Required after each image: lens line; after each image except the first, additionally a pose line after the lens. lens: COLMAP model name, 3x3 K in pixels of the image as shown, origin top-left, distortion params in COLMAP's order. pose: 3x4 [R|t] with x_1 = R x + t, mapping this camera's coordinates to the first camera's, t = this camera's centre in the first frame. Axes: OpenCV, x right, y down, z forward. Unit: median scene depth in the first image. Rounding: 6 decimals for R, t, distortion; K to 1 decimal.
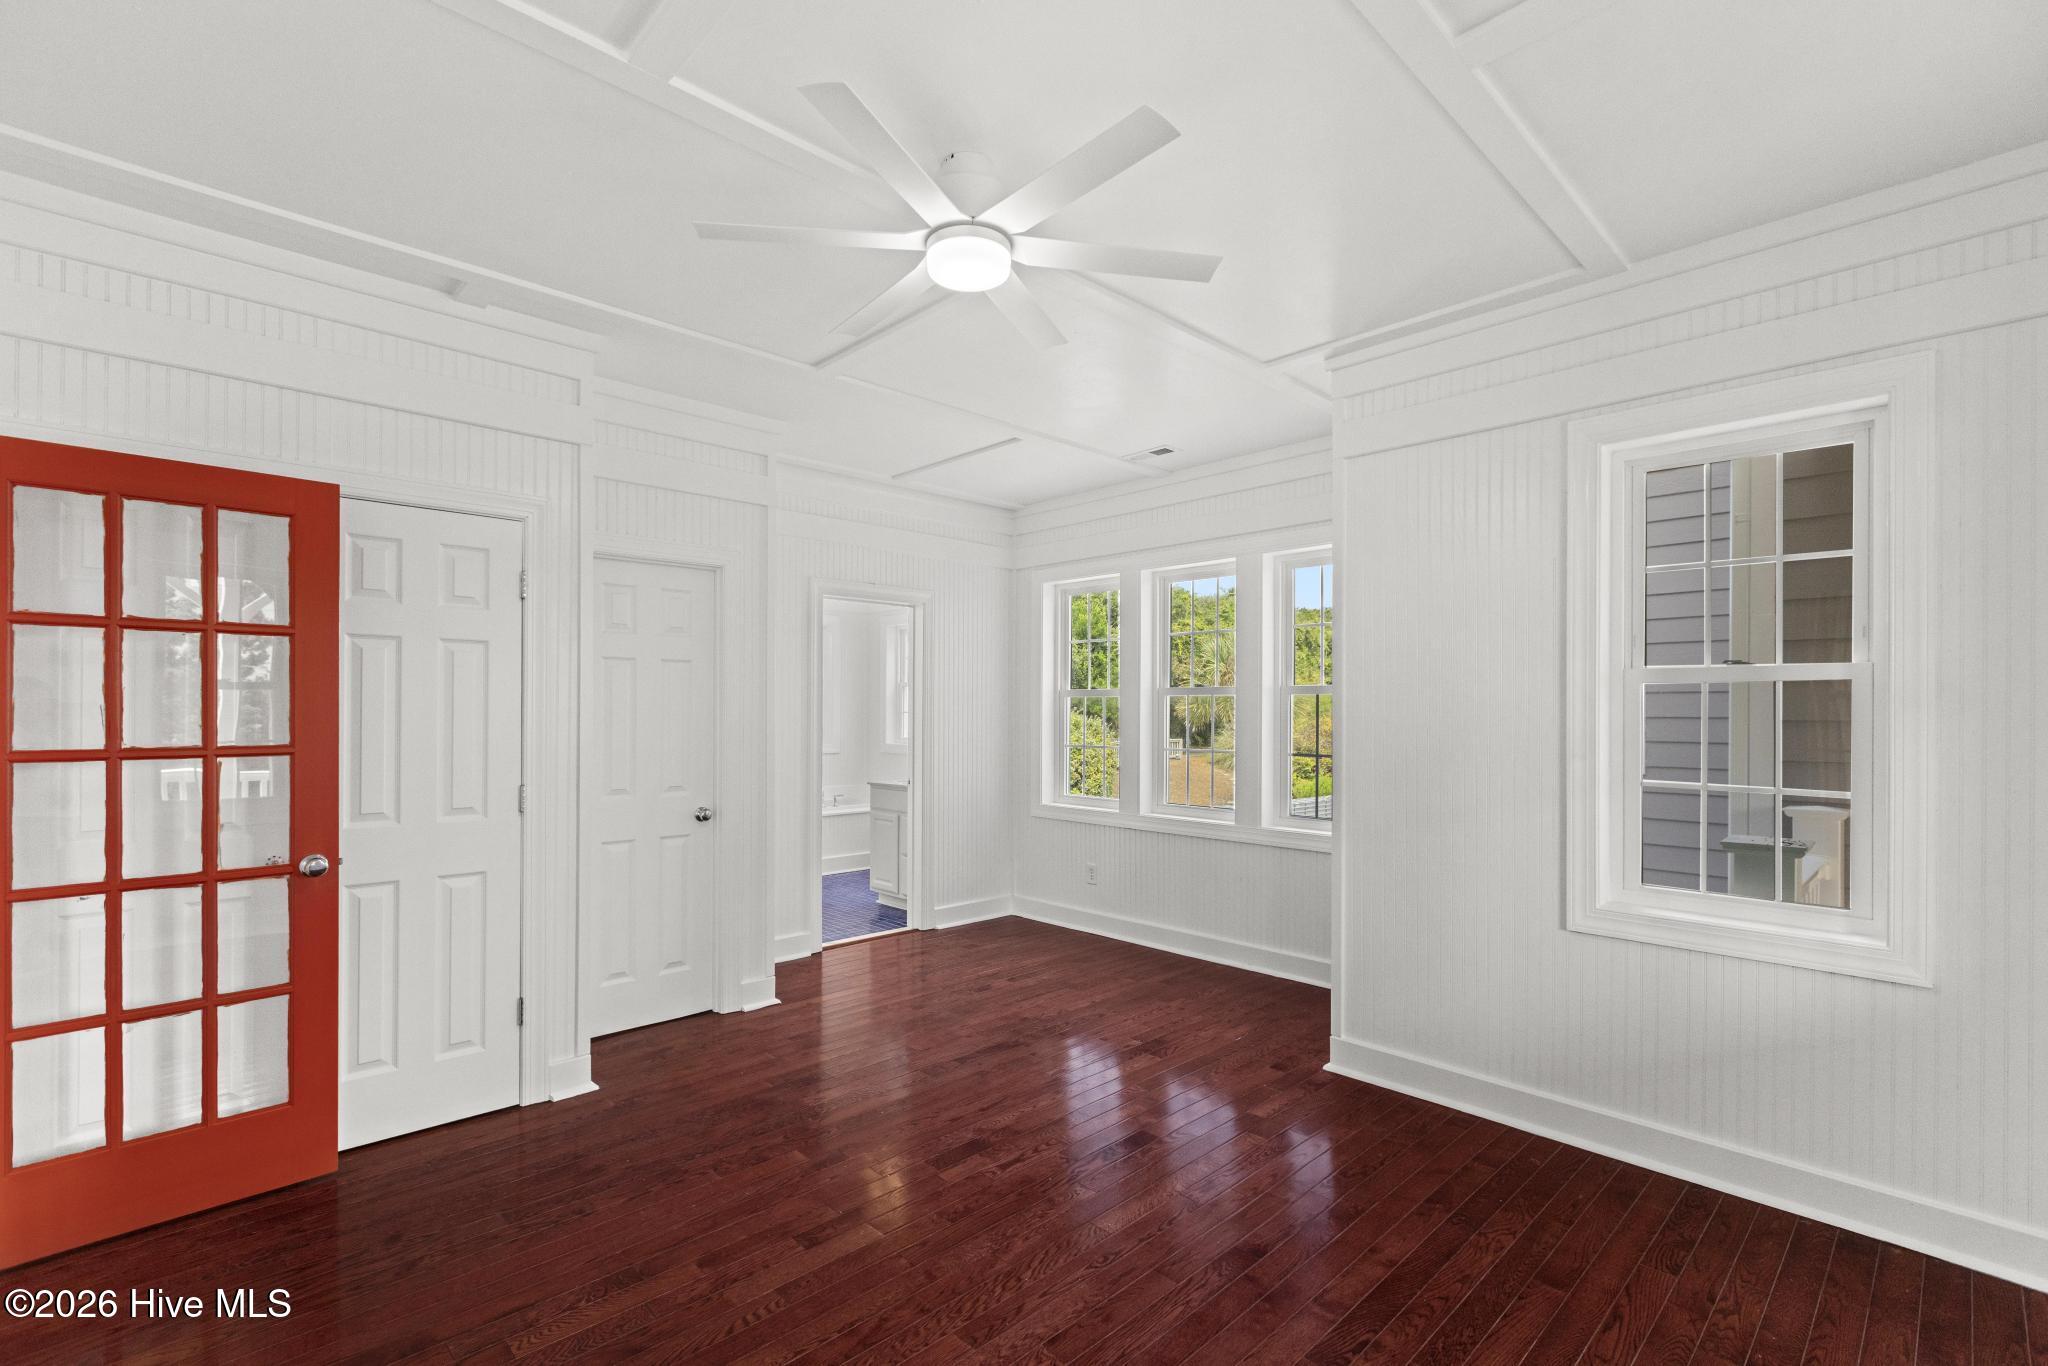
lens RADIAL K [[914.3, 0, 1028.3], [0, 914.3, 701.2], [0, 0, 1]] dist [-0.002077, -0.003283]
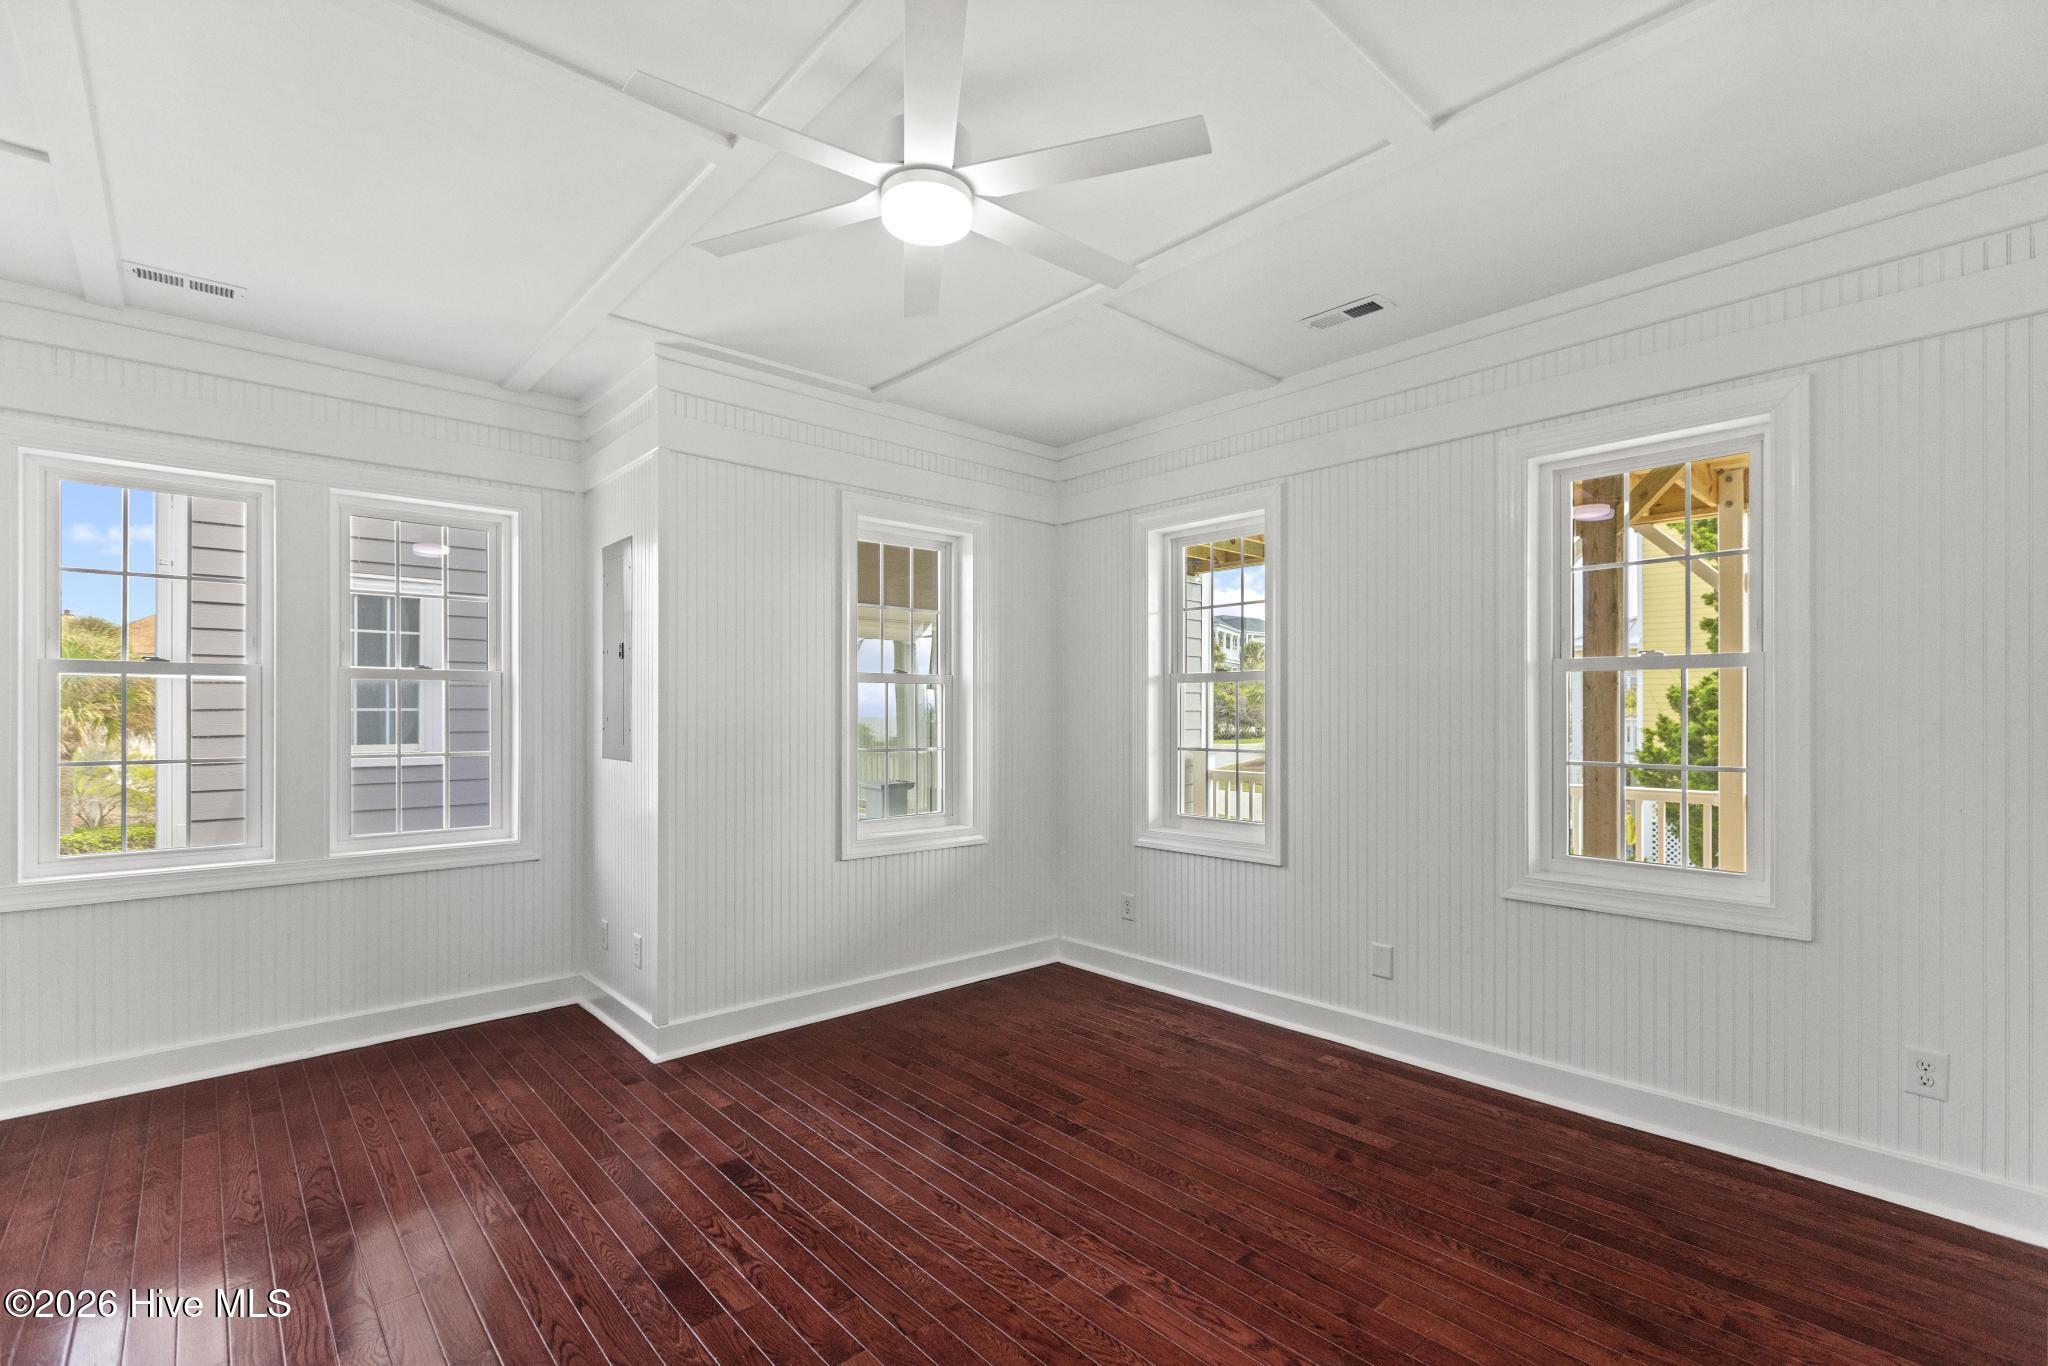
lens RADIAL K [[914.3, 0, 1027.8], [0, 914.3, 701.0], [0, 0, 1]] dist [-0.002077, -0.003283]
pose [[0.021026, 0.012141, 0.999705, -0.678448], [-0.009714, 0.999882, -0.011939, 0.021137], [-0.999732, -0.009460, 0.021142, 0.603499]]
